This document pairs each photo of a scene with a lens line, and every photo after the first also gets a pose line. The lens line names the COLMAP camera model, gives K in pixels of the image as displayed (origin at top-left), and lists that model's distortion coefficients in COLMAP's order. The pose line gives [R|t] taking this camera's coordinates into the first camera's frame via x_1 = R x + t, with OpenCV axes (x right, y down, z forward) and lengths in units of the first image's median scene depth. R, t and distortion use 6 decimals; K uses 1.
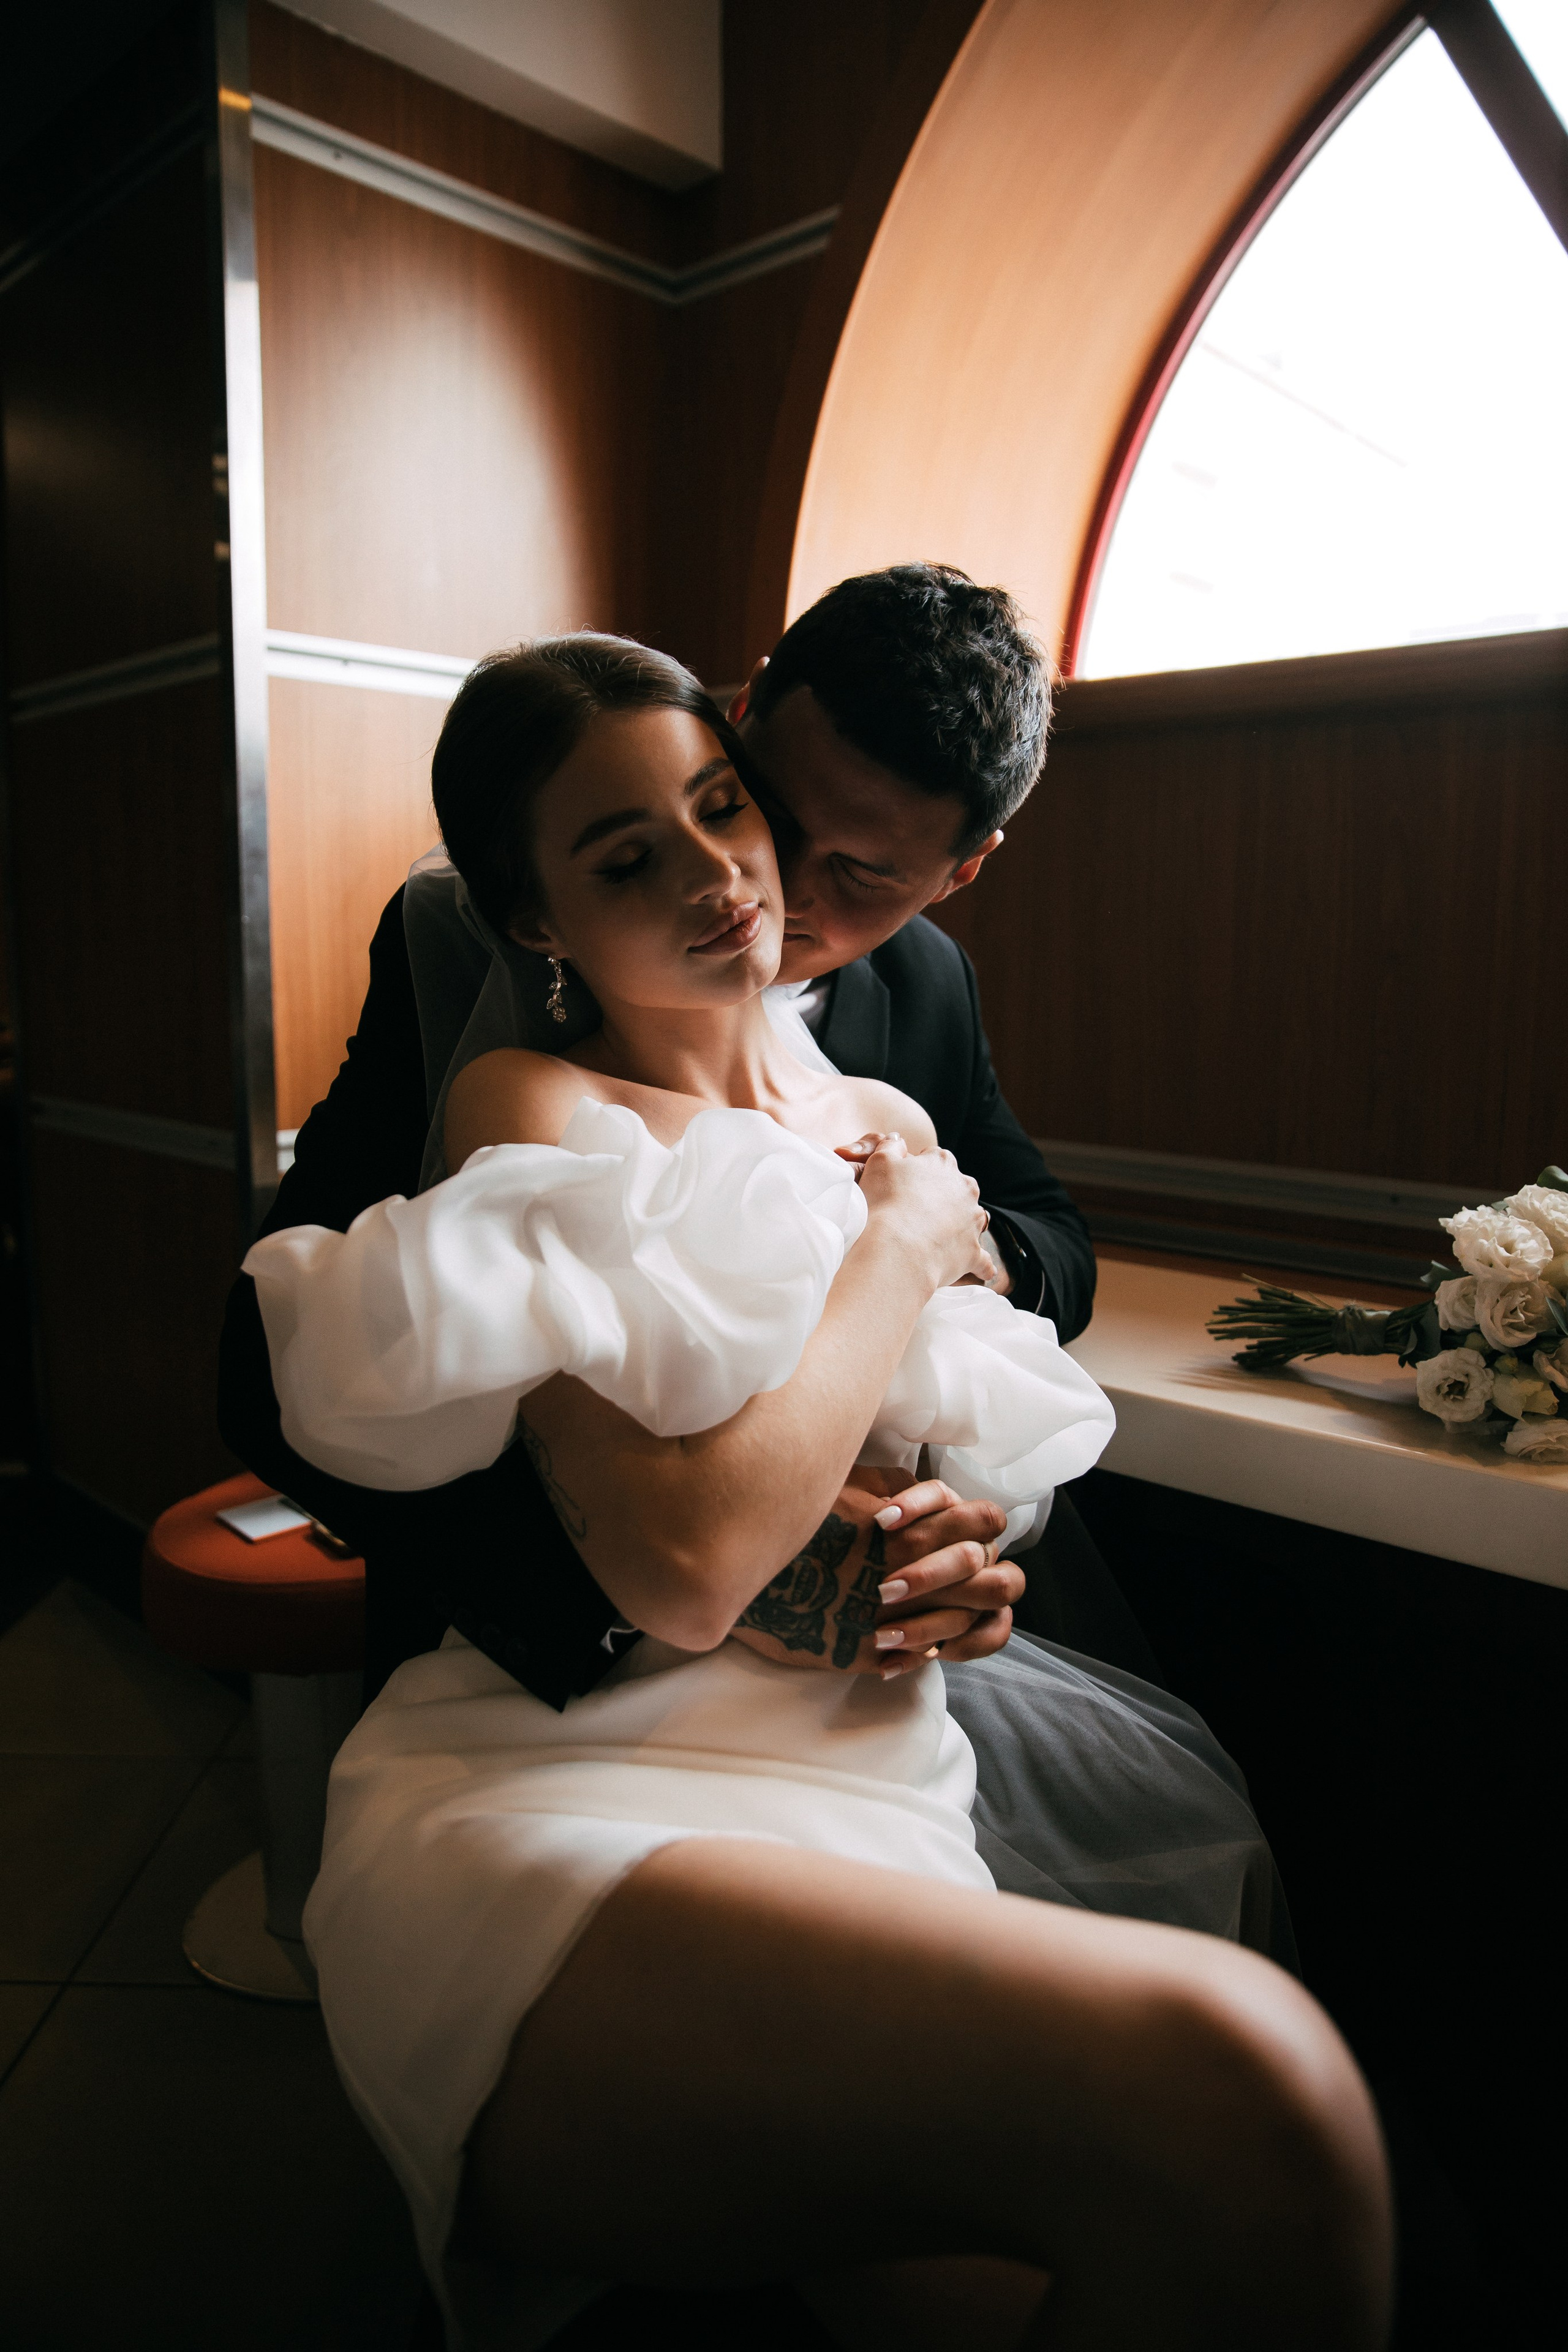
lens RADIAL K [[1554.4, 0, 781.4], [0, 1554.4, 1142.4], [0, 0, 1]] dist [-0.086607, 0.058953]
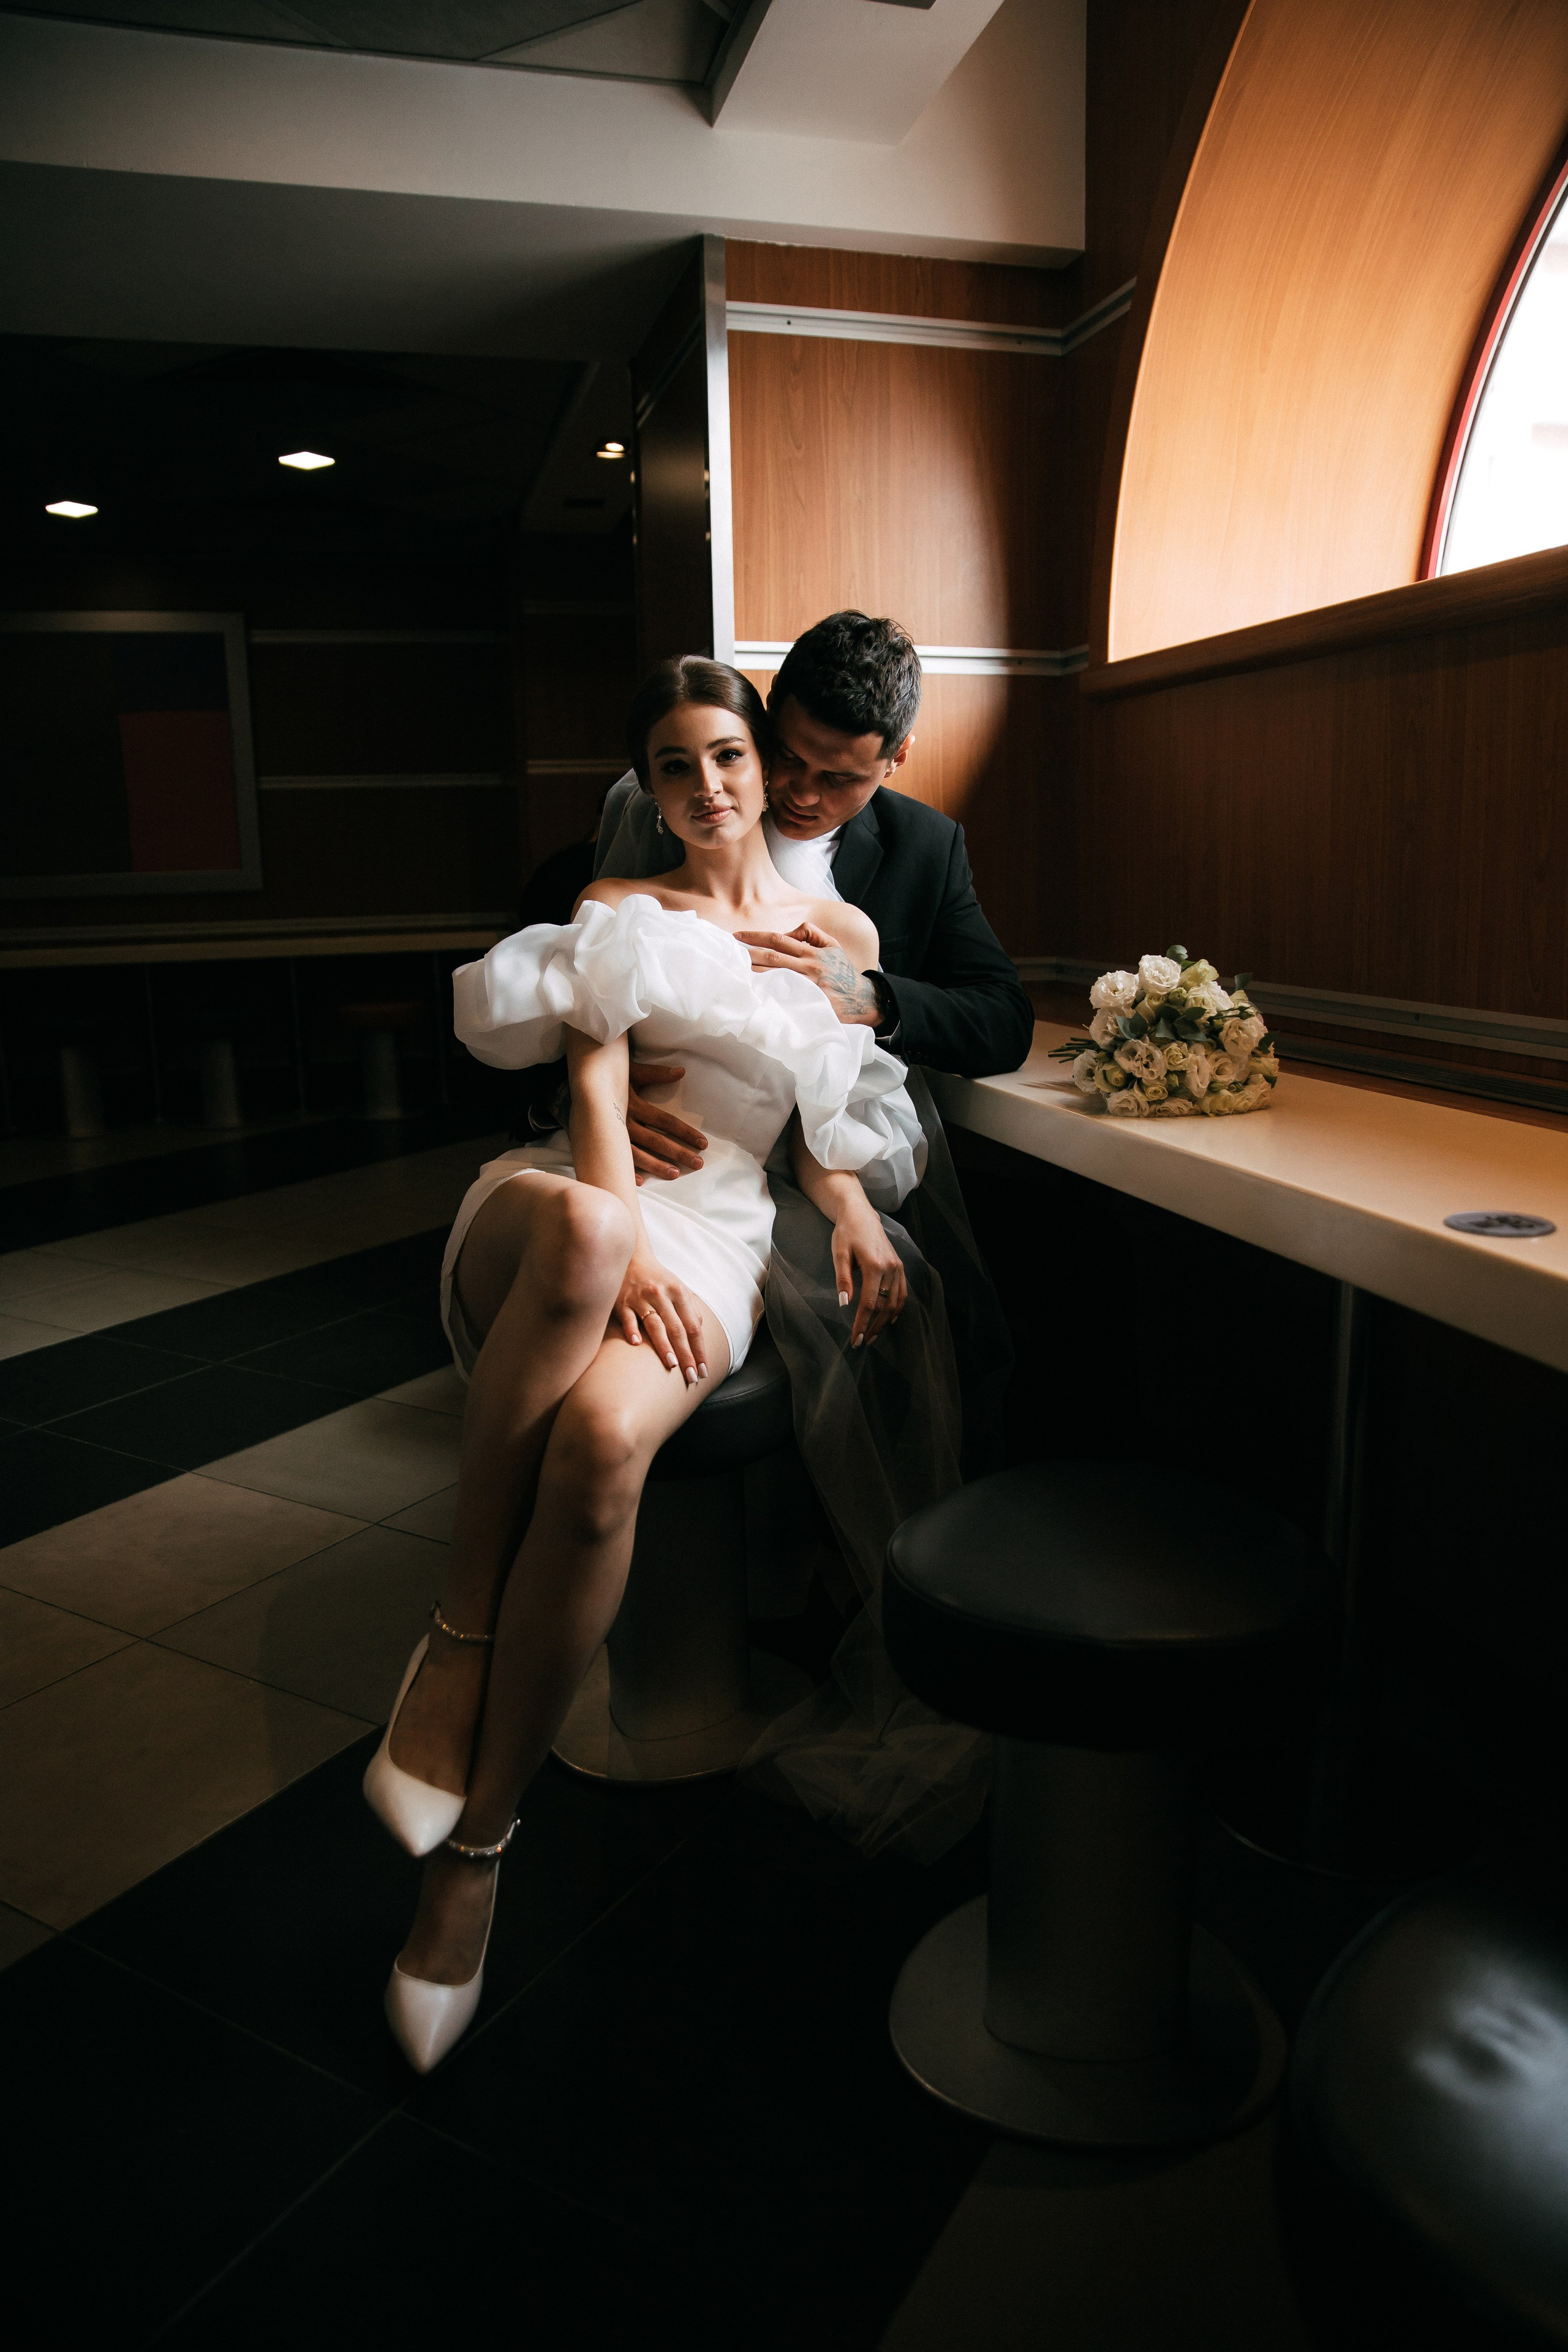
lens RADIAL K [[1555.2, 0, 824.4], [0, 1555.2, 1175.9], [0, 0, 1]] dist [-0.109481, 0.065212]
pose [[0.864273, 0.077099, -0.497080, 0.605535], [-0.041370, 0.995731, 0.082513, 0.082862], [0.501320, -0.050749, 0.863773, -0.370277]]
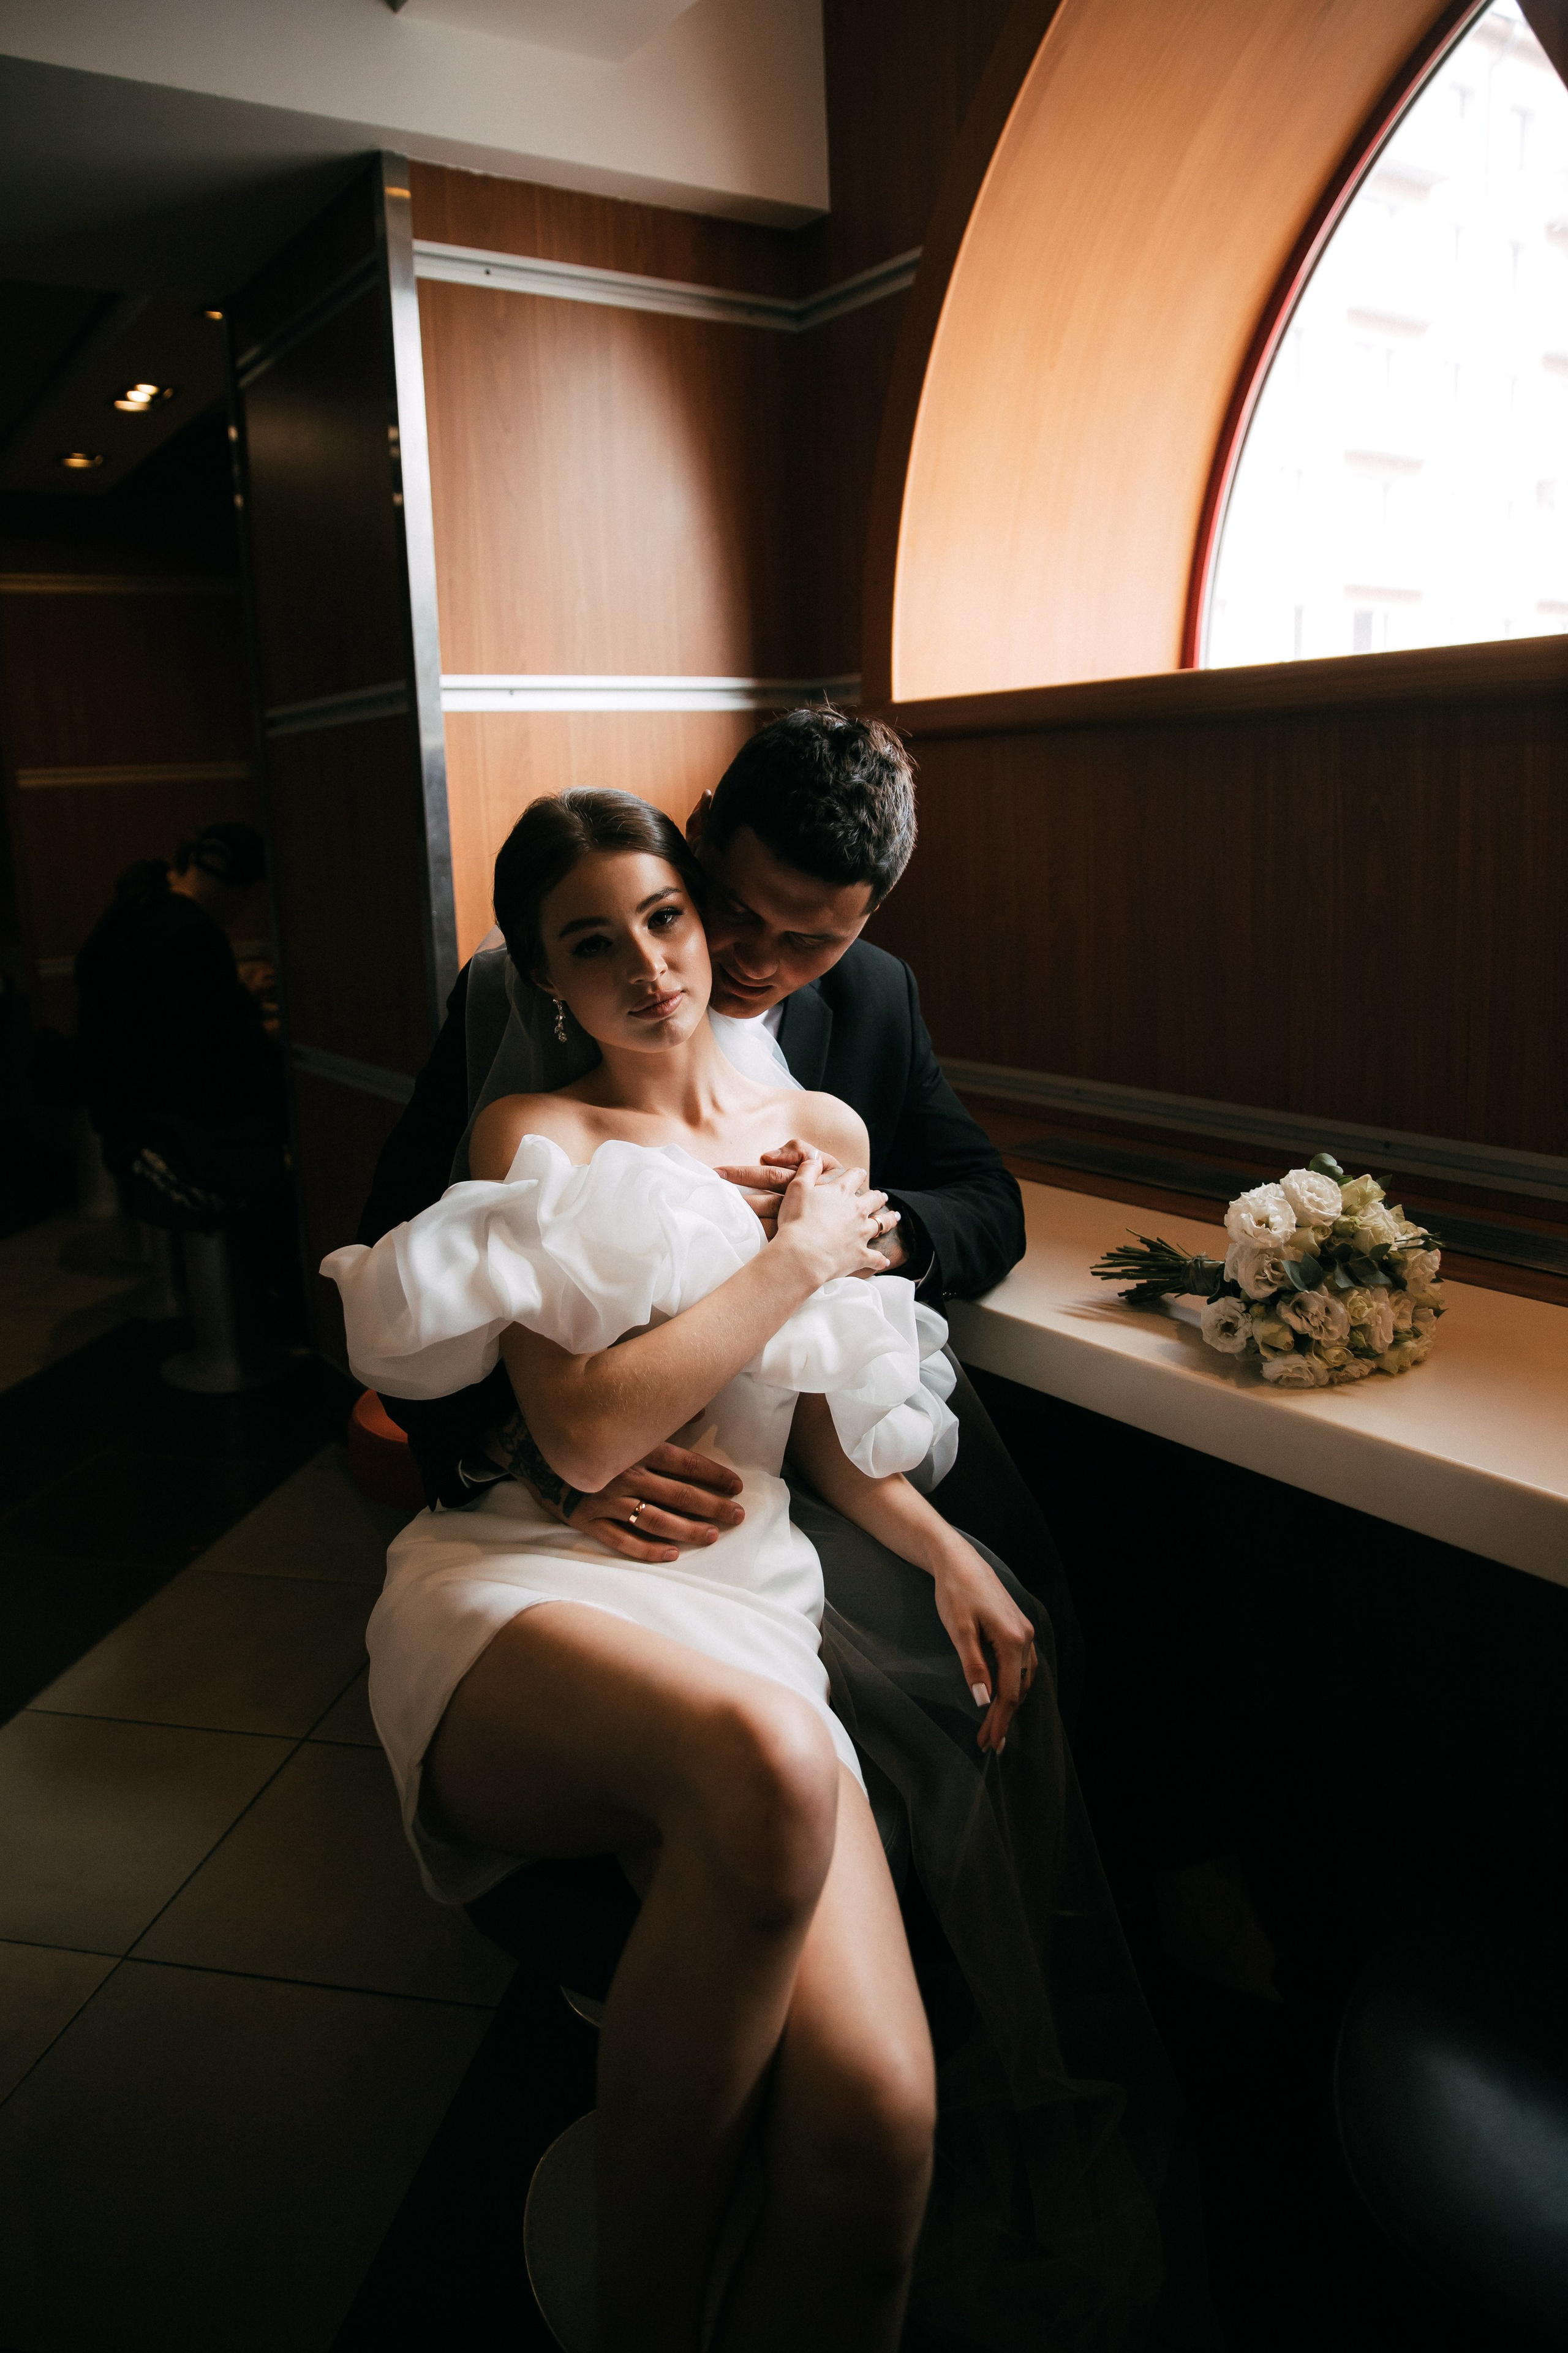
lens RADIAL K [[1626.1, 0, 772.9], [0, 1626.1, 1086.9], [0, 0, 1]] dist [-0.105139, 0.073951]
pose [[0.977996, -0.008097, -0.208466, 0.199669], [0.018527, 0.998669, 0.048127, -0.068222], [0.207799, -0.050931, 0.976845, -0.234394]]
